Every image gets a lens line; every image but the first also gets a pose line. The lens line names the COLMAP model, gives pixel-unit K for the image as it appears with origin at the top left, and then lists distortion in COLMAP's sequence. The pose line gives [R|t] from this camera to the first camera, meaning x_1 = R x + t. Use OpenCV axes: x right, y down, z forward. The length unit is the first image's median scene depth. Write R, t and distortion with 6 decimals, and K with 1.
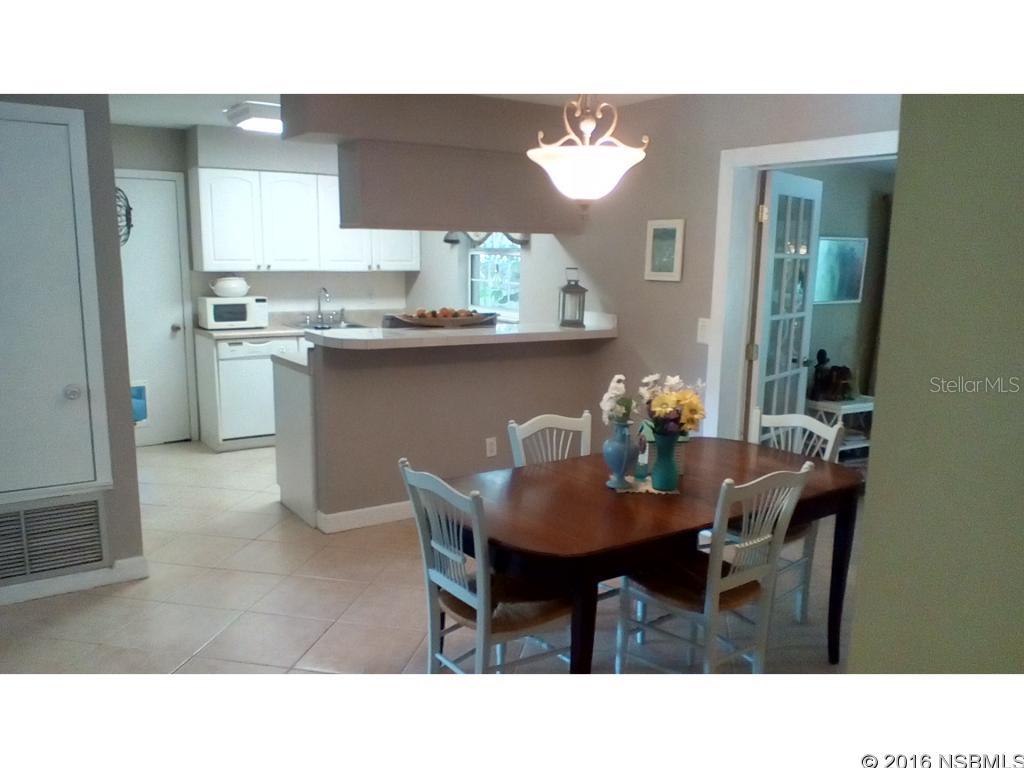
lens RADIAL K [[835.6, 0, 512.4], [0, 835.6, 392.8], [0, 0, 1]] dist [0.056752, -0.109652]
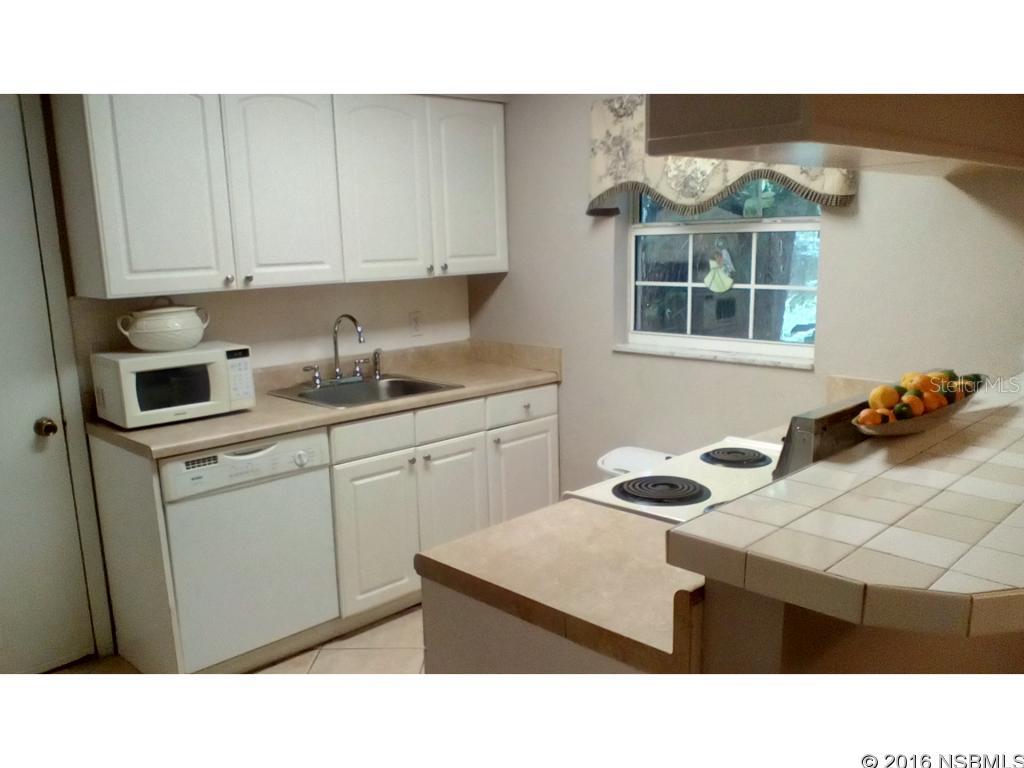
lens RADIAL K [[835.6, 0, 512.1], [0, 835.6, 377.5], [0, 0, 1]] dist [0.056752, -0.109652]
pose [[0.982314, -0.071095, 0.173219, -0.231818], [0.071954, 0.997407, 0.001321, -0.086319], [-0.172864, 0.011167, 0.984882, 0.515643]]
